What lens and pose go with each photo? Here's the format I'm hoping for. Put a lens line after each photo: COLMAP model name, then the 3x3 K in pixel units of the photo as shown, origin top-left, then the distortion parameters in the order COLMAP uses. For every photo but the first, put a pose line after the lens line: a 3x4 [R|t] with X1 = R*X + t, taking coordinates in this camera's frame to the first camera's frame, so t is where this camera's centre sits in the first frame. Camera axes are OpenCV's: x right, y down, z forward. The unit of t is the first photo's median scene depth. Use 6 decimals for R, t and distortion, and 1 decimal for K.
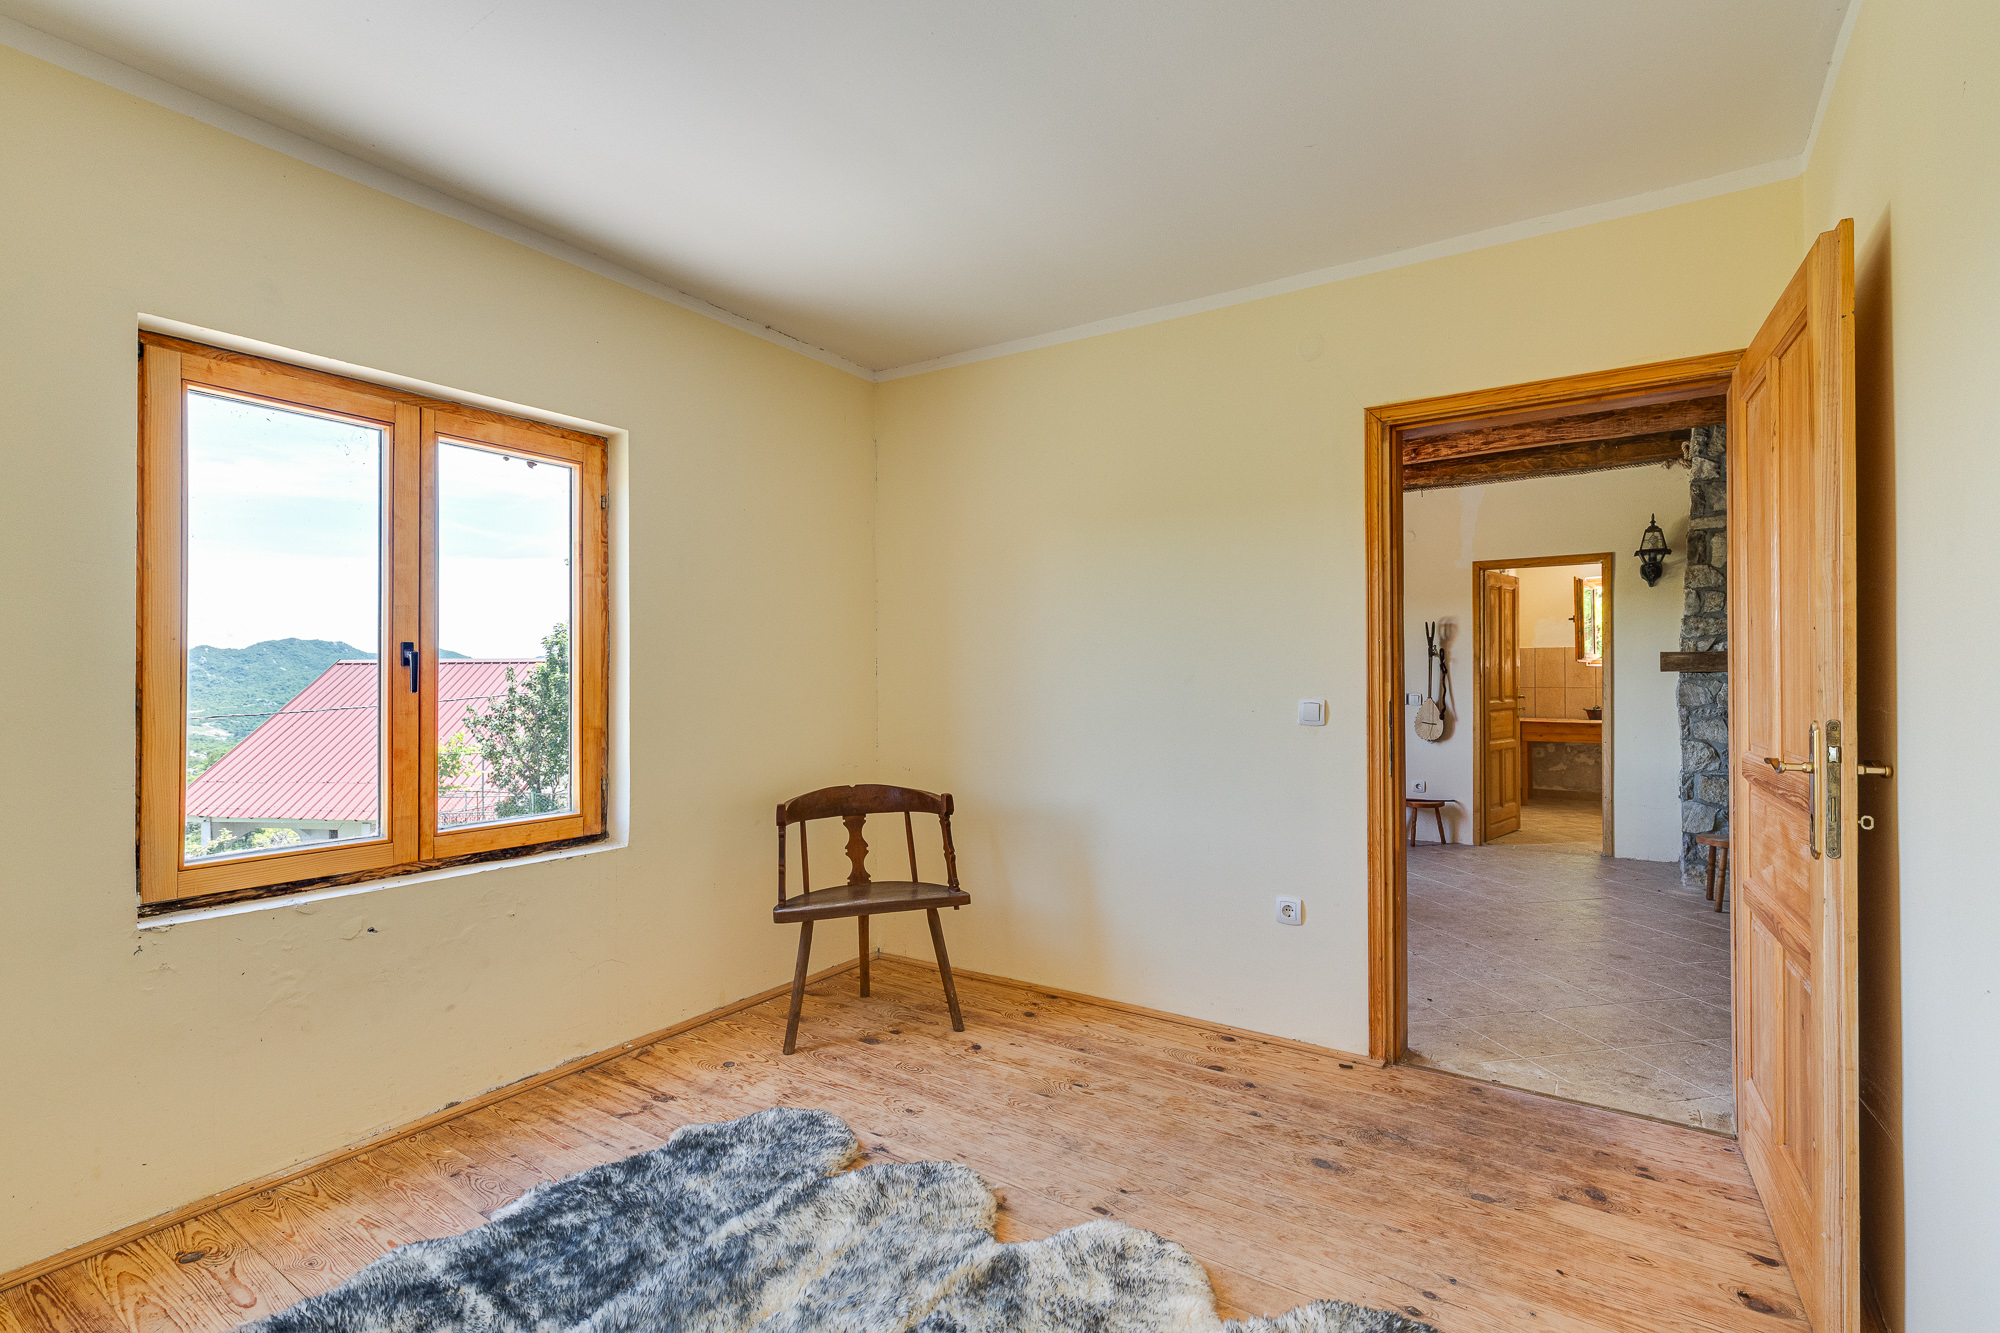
lens RADIAL K [[895.1, 0, 999.3], [0, 895.1, 669.3], [0, 0, 1]] dist [0.001156, 0.000045]
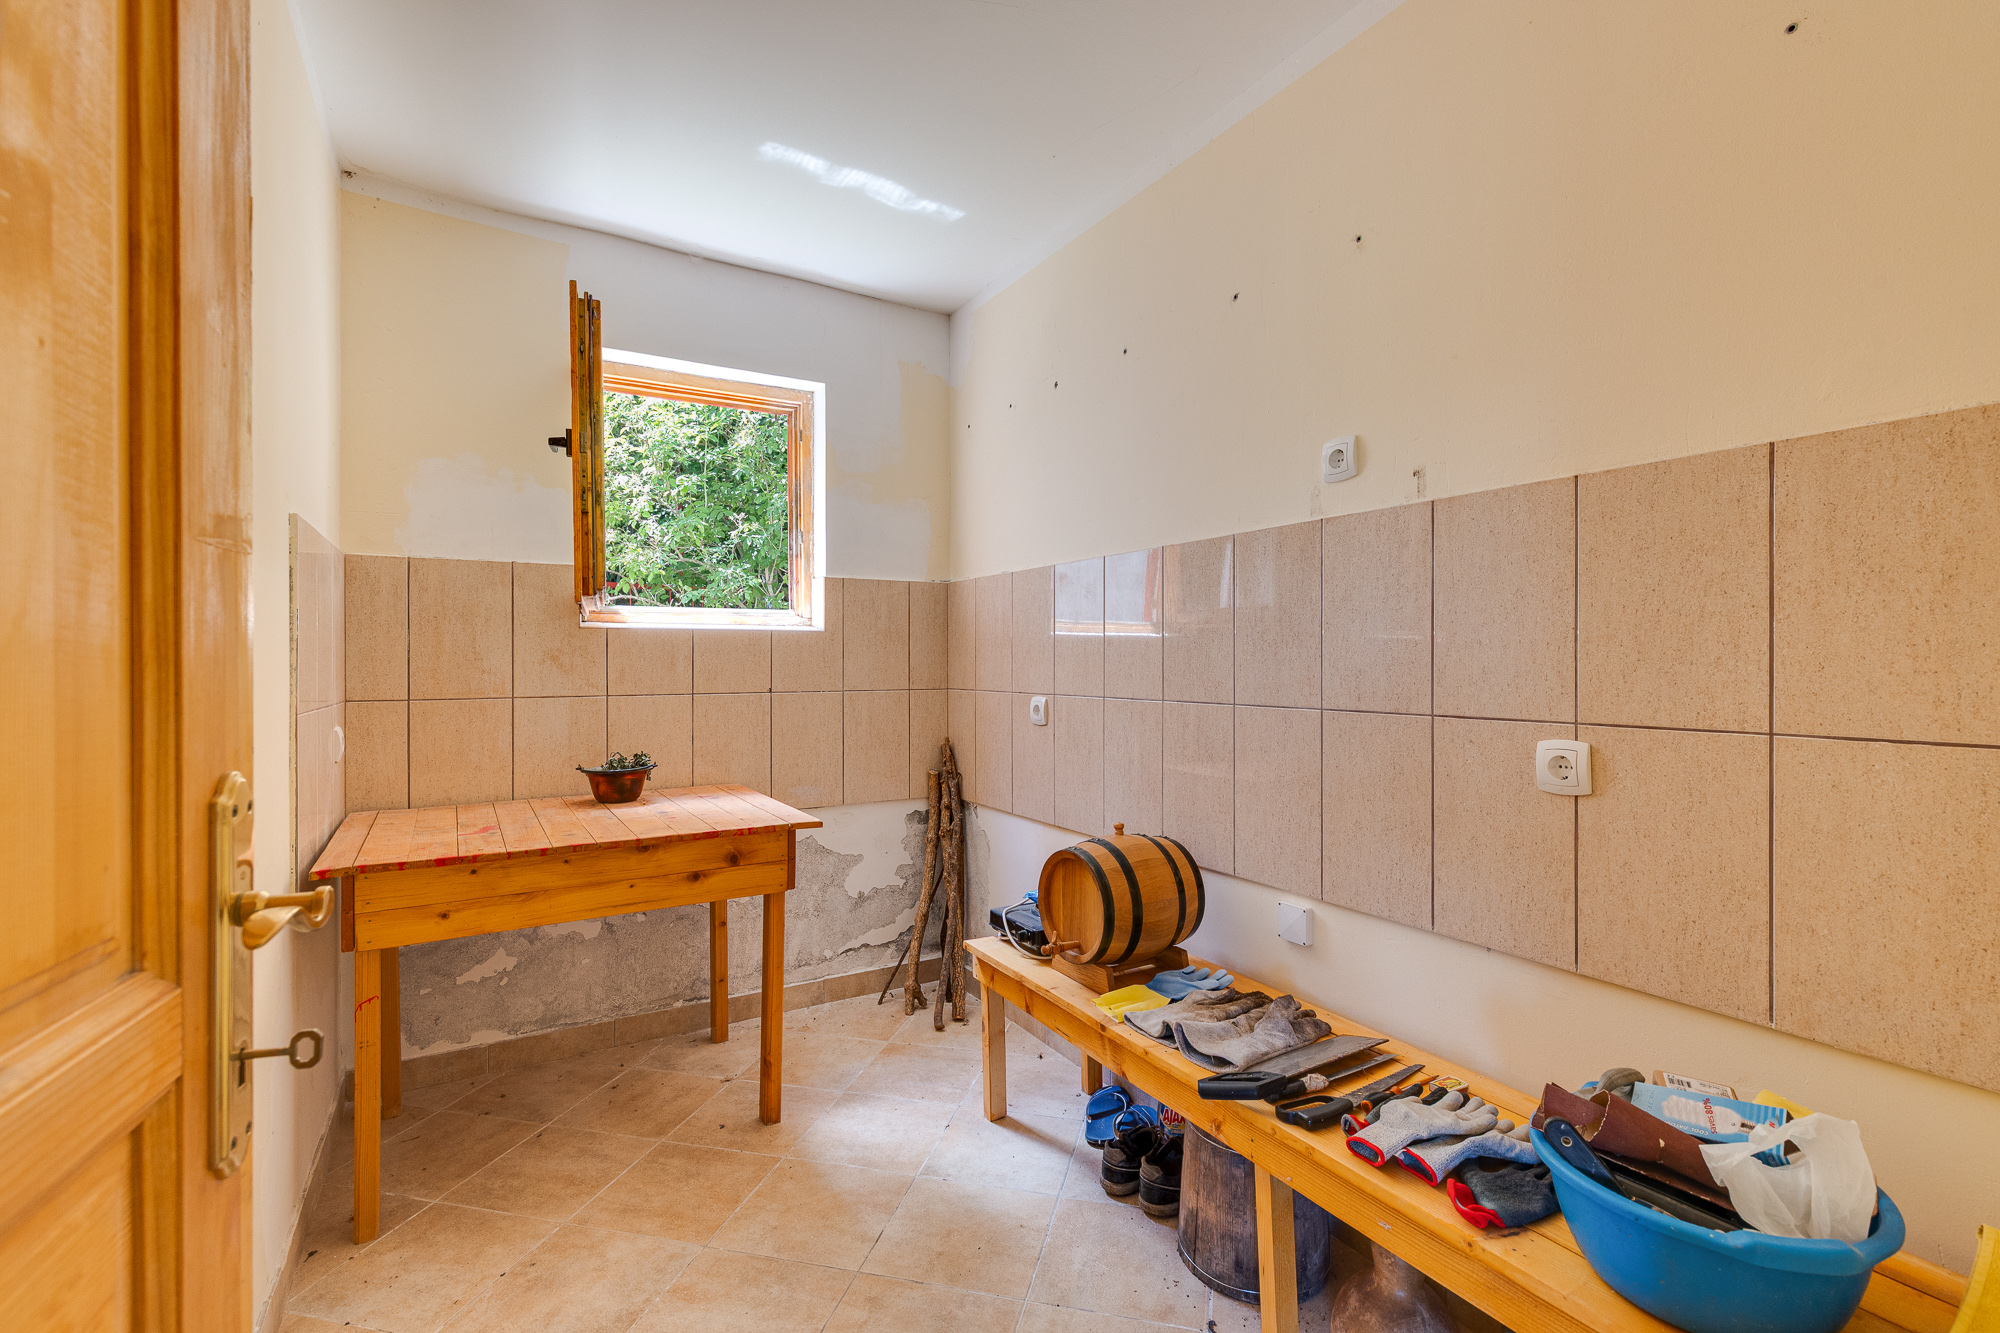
lens RADIAL K [[895.1, 0, 1000.8], [0, 895.1, 661.8], [0, 0, 1]] dist [0.001156, 0.000045]
pose [[0.415560, 0.002634, 0.909562, 0.452551], [-0.009896, 0.999950, 0.001626, 0.007271], [-0.909512, -0.009677, 0.415565, 0.770759]]
